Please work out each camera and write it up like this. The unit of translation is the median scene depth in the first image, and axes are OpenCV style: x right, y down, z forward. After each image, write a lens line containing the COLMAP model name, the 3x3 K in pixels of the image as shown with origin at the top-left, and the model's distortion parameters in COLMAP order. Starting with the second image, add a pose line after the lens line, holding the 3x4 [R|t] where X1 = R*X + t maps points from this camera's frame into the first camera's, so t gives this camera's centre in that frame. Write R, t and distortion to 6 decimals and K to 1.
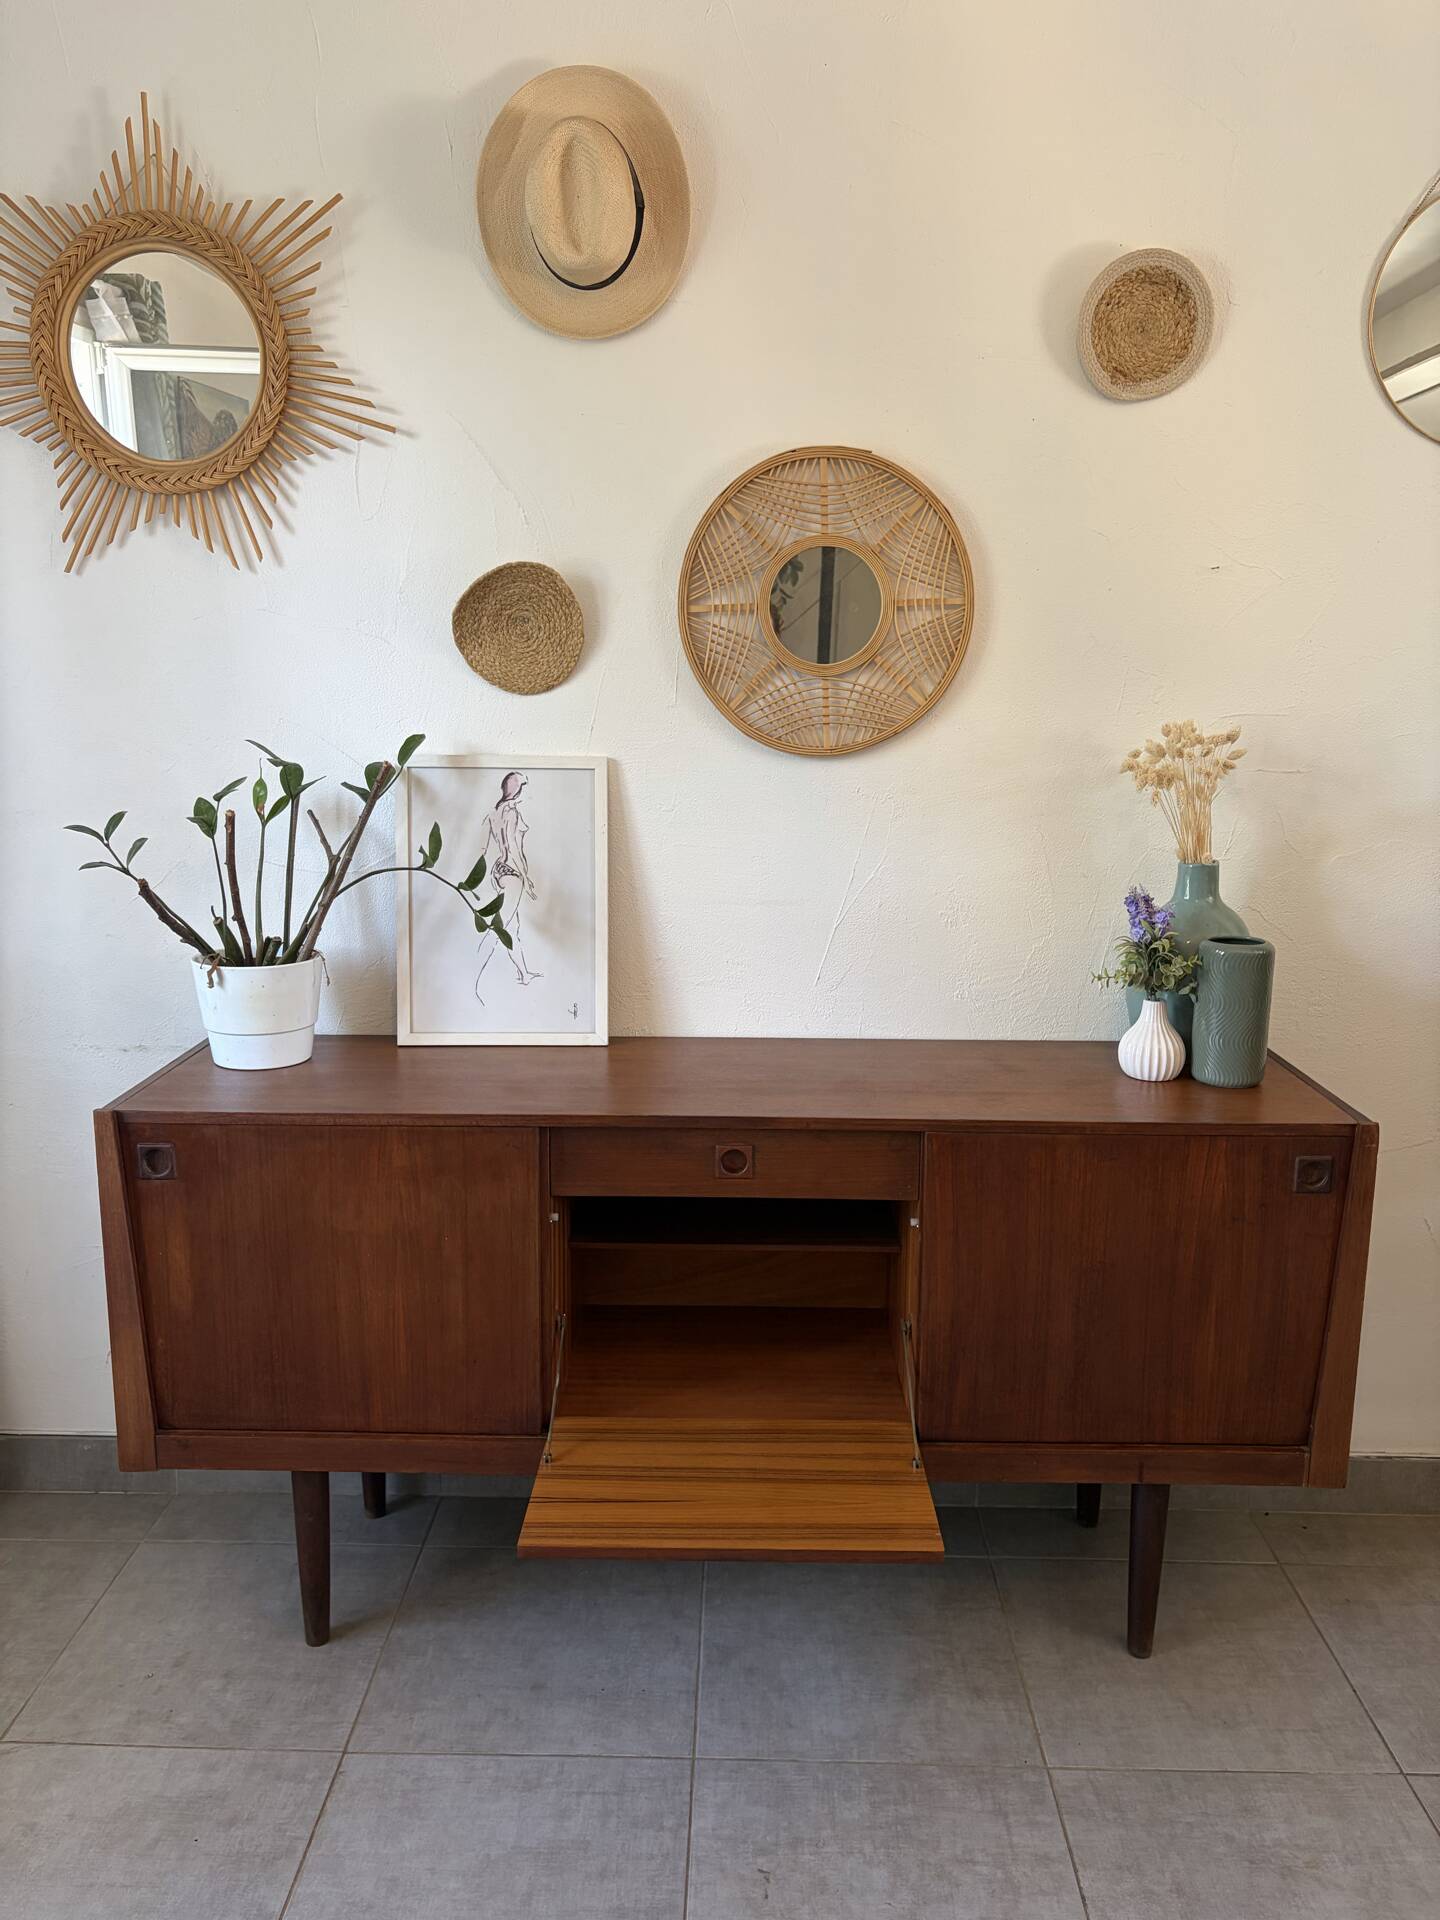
lens RADIAL K [[1467.7, 0, 725.3], [0, 1467.7, 967.1], [0, 0, 1]] dist [0.047265, -0.059637]
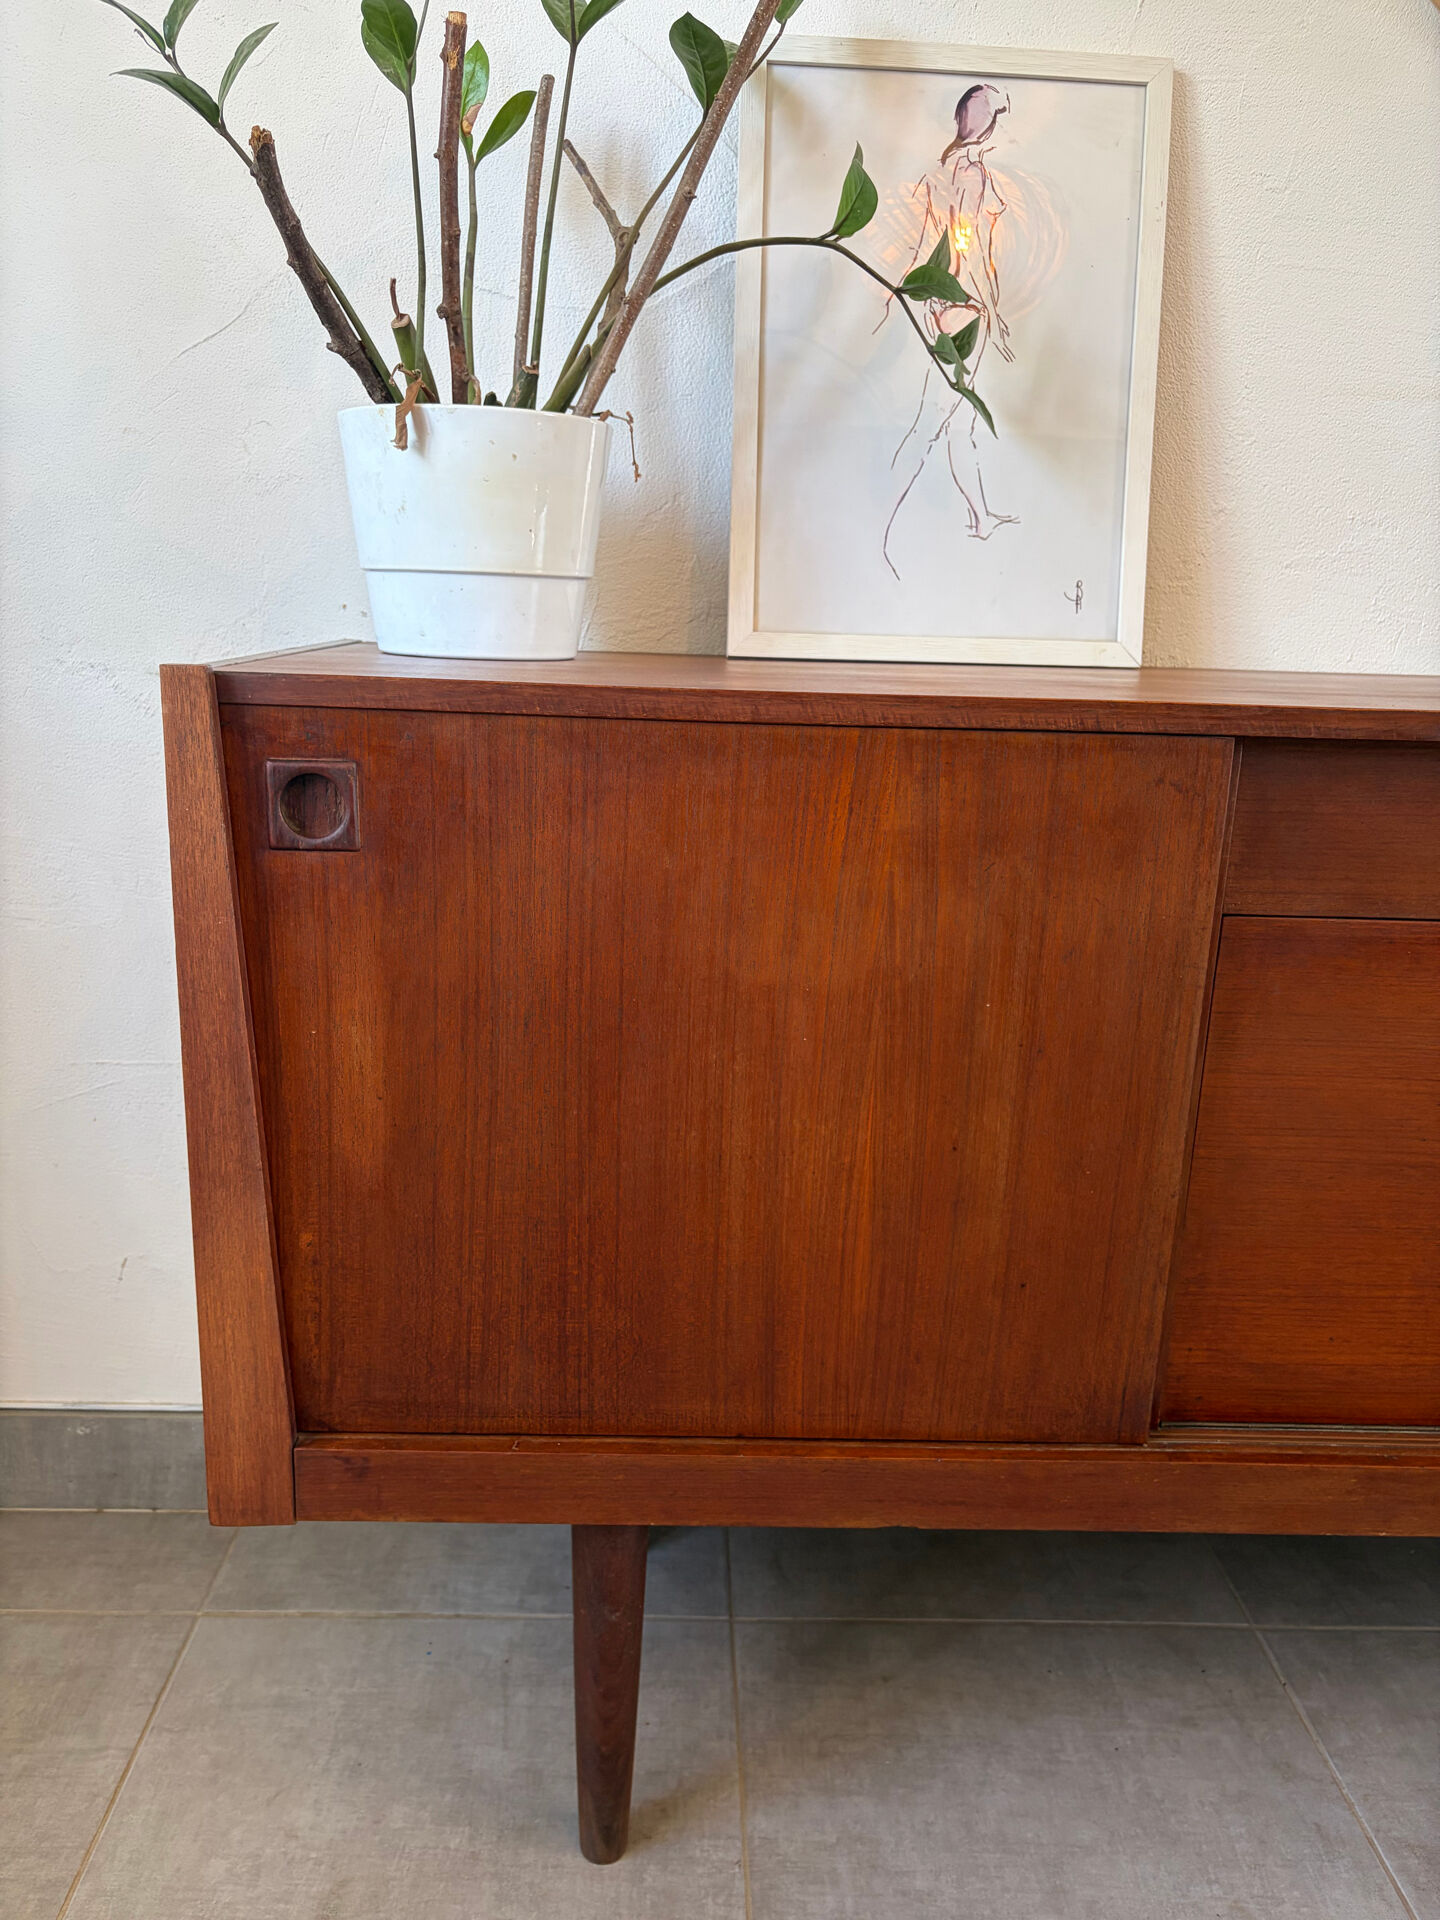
lens RADIAL K [[1467.7, 0, 707.3], [0, 1467.7, 971.2], [0, 0, 1]] dist [0.047265, -0.059637]
pose [[0.998653, 0.013681, 0.050059, -0.274143], [-0.016755, 0.997966, 0.061511, 0.139883], [-0.049116, -0.062267, 0.996850, 0.540360]]
